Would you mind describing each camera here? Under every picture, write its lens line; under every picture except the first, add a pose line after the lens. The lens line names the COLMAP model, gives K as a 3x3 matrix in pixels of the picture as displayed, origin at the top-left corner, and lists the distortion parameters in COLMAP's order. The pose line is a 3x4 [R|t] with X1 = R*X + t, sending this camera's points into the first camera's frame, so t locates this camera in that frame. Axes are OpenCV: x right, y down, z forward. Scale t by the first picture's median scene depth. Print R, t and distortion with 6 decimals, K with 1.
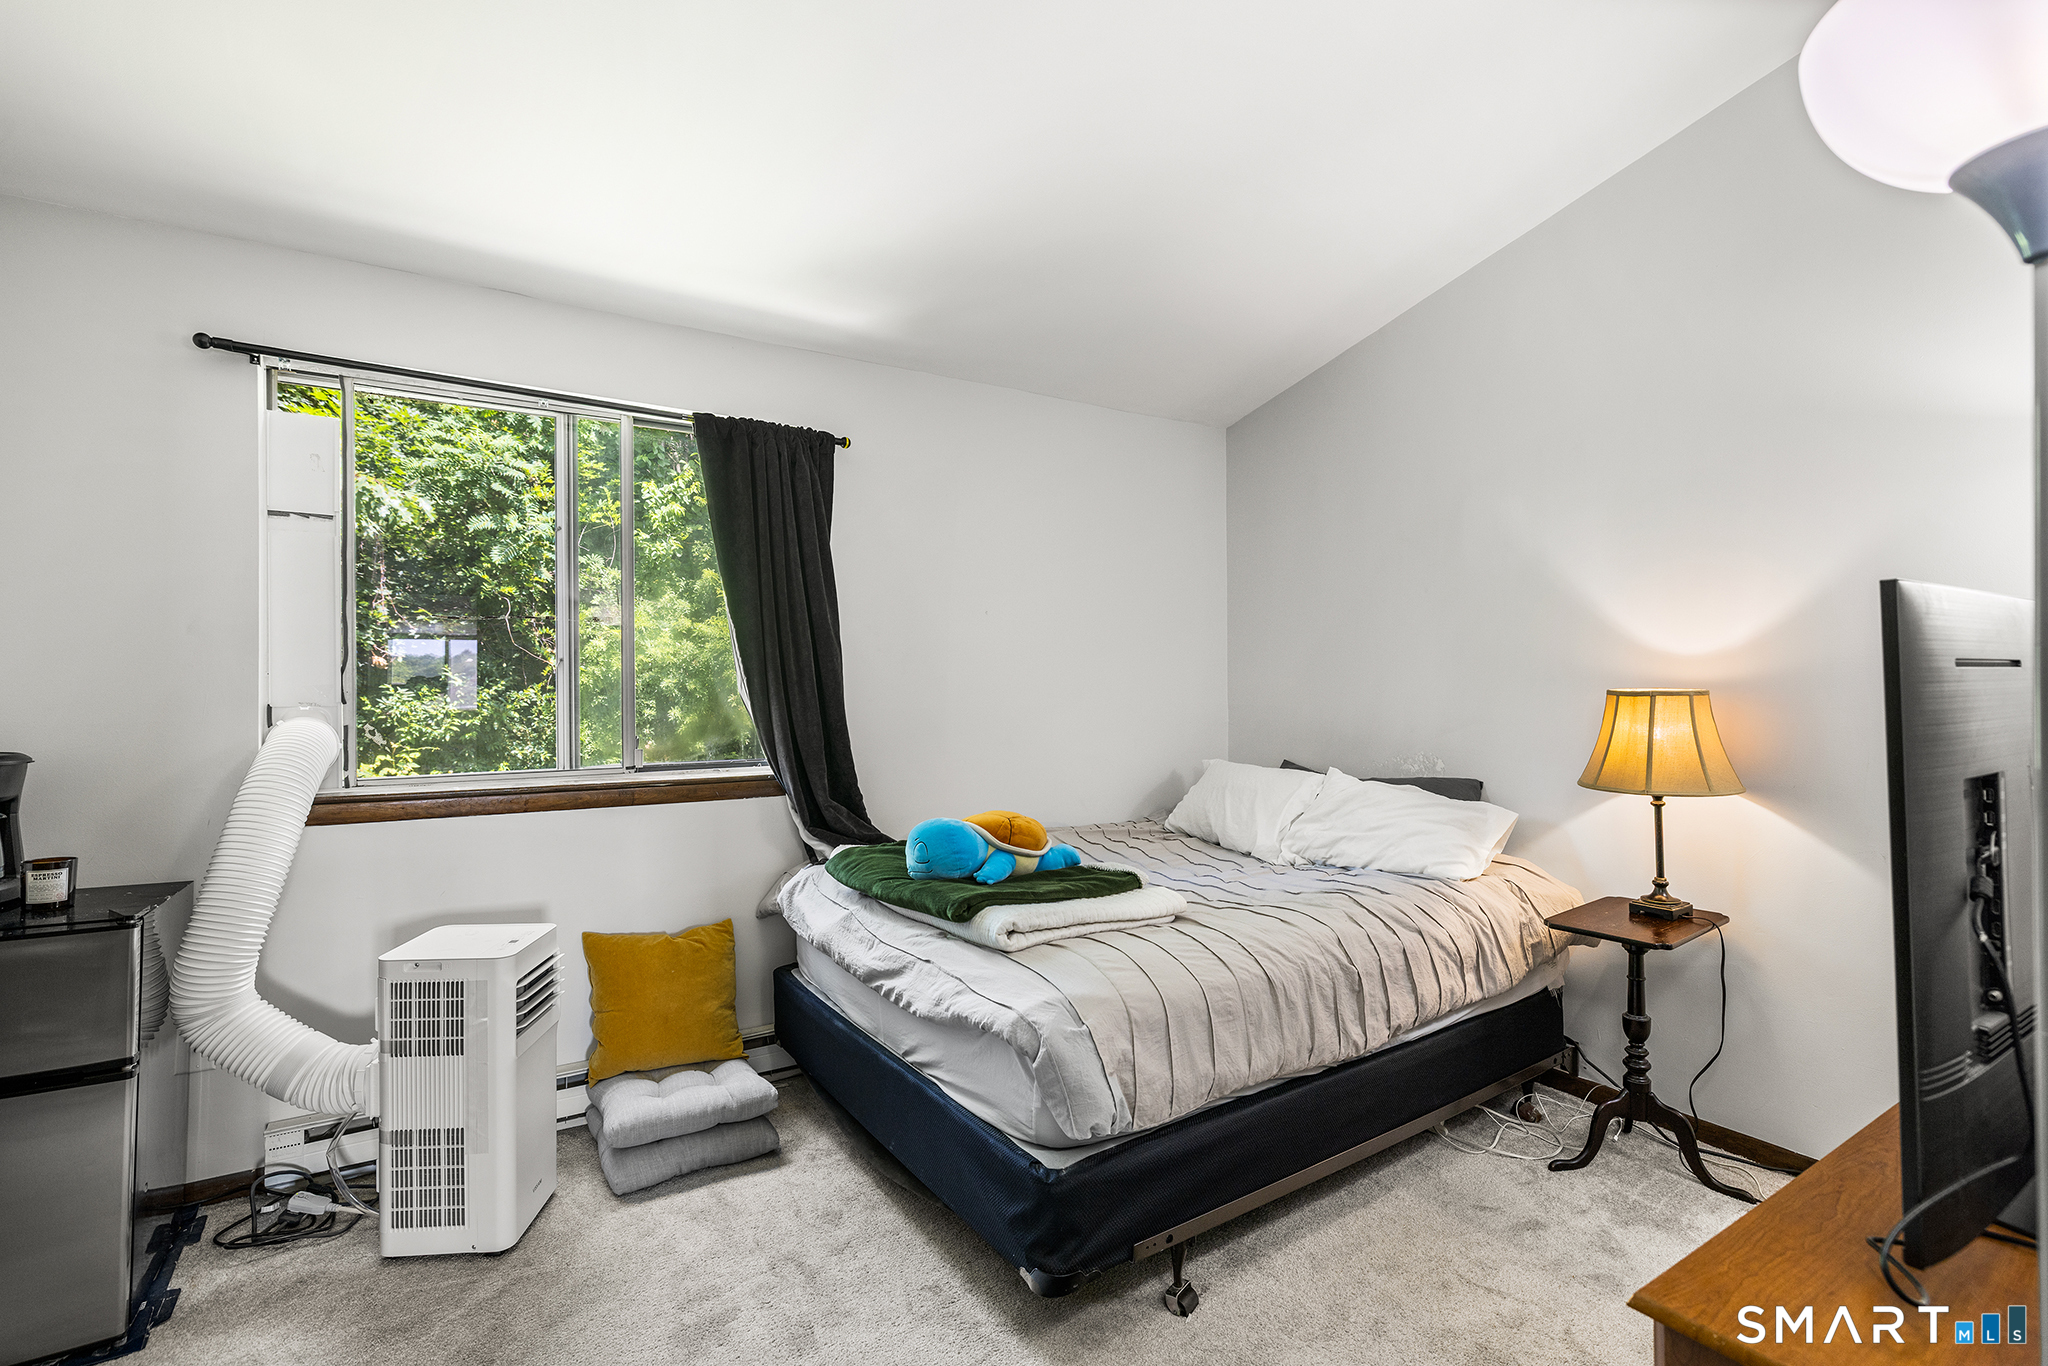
lens RADIAL K [[939.2, 0, 1026.5], [0, 939.2, 689.2], [0, 0, 1]] dist [0.000322, 0.000158]
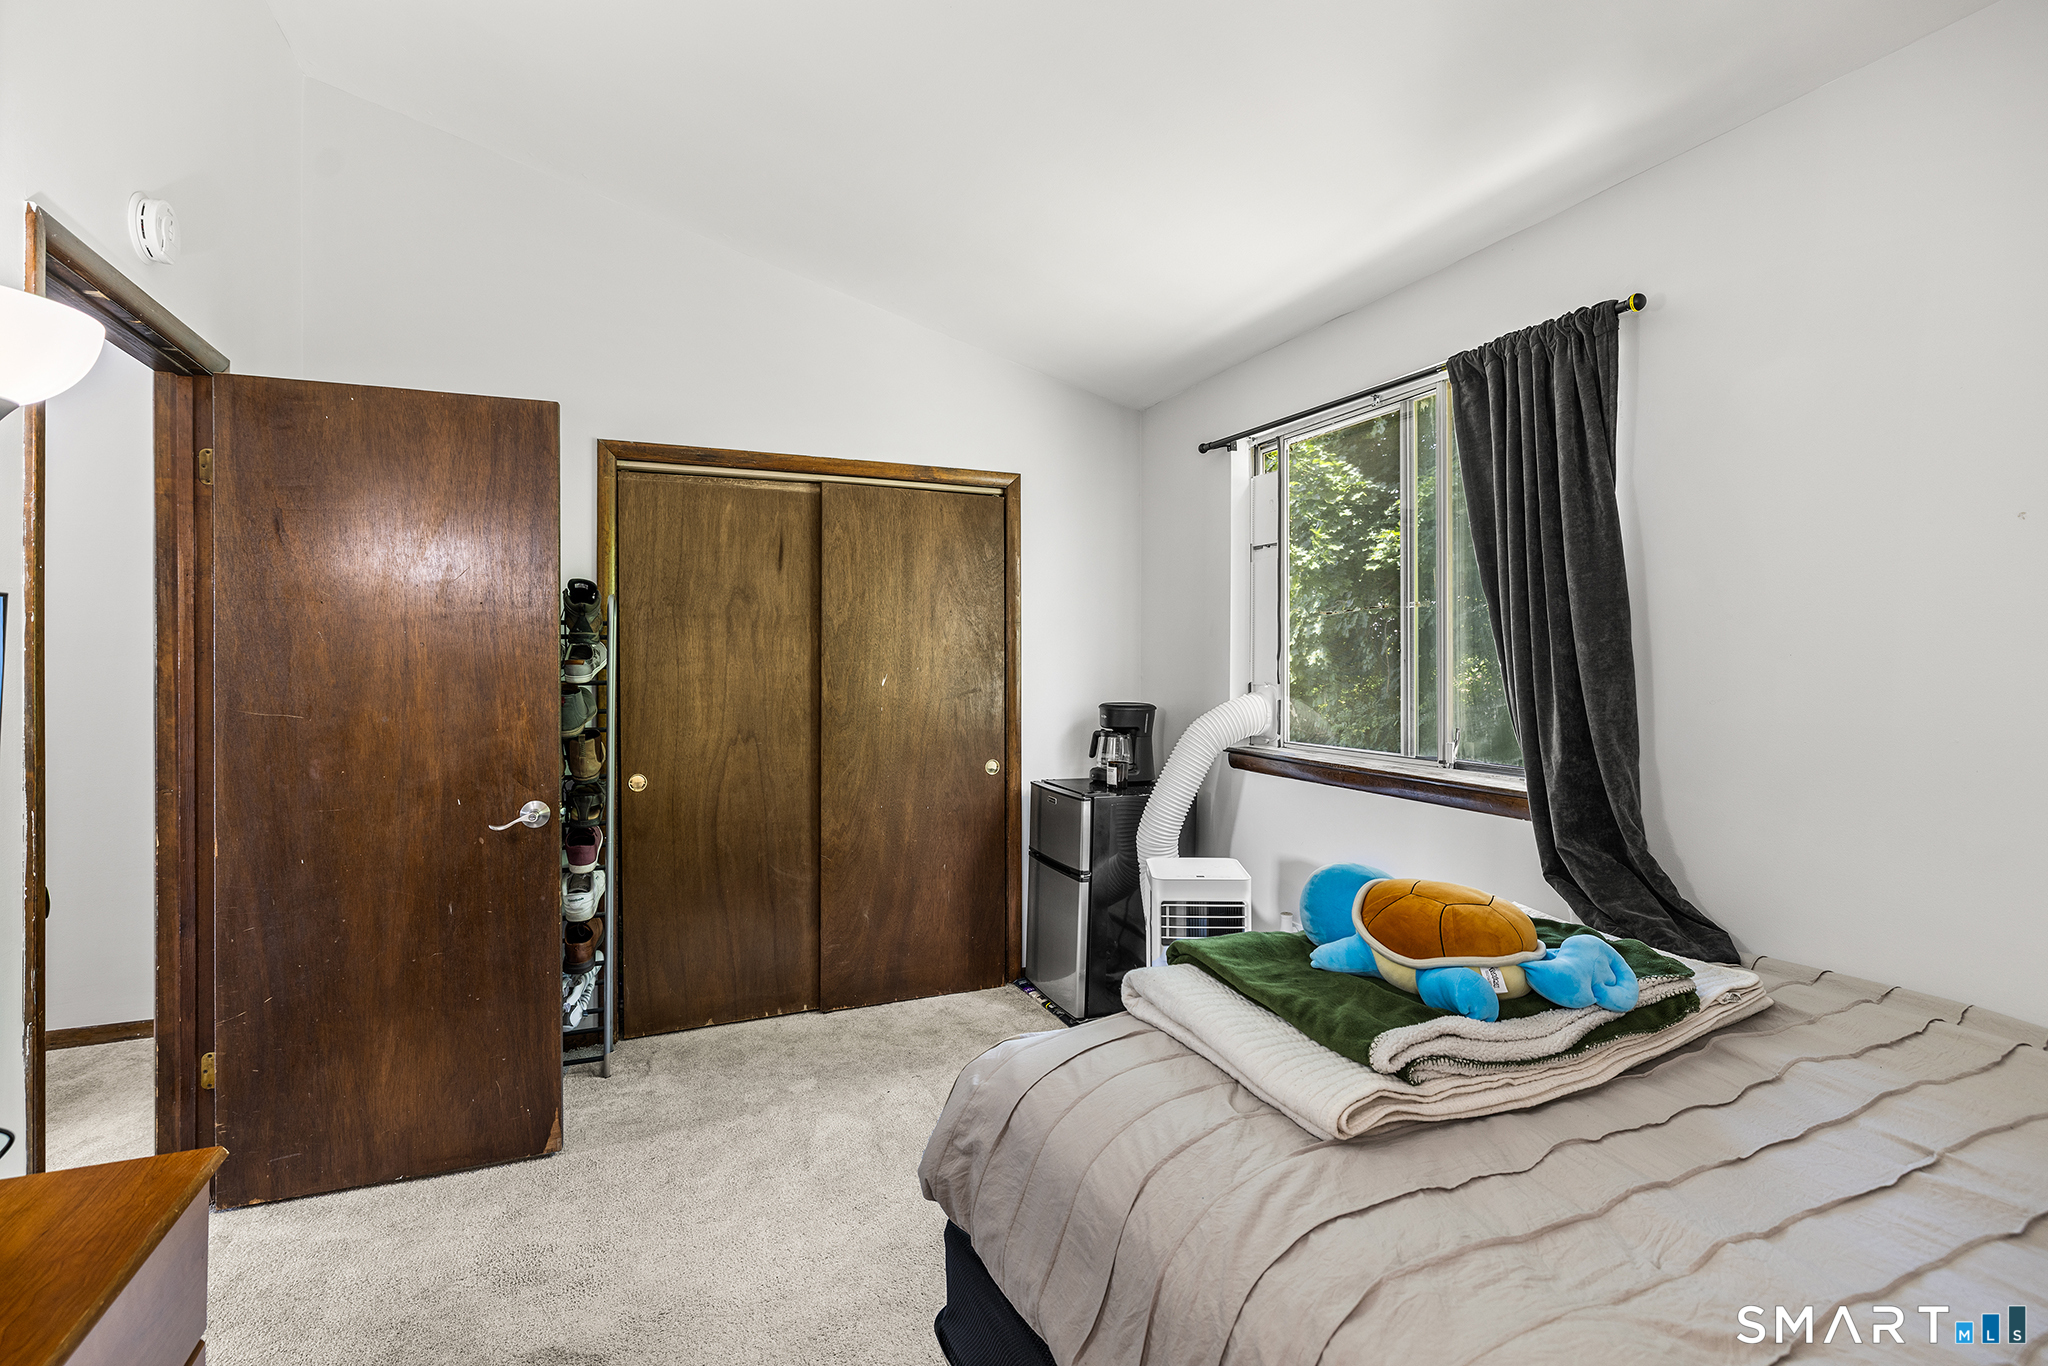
lens RADIAL K [[939.2, 0, 1024.9], [0, 939.2, 669.0], [0, 0, 1]] dist [0.000322, 0.000158]
pose [[-0.139812, 0.004391, -0.990168, 1.069172], [-0.011782, 0.999912, 0.006097, -0.015237], [0.990108, 0.012519, -0.139748, 1.398976]]
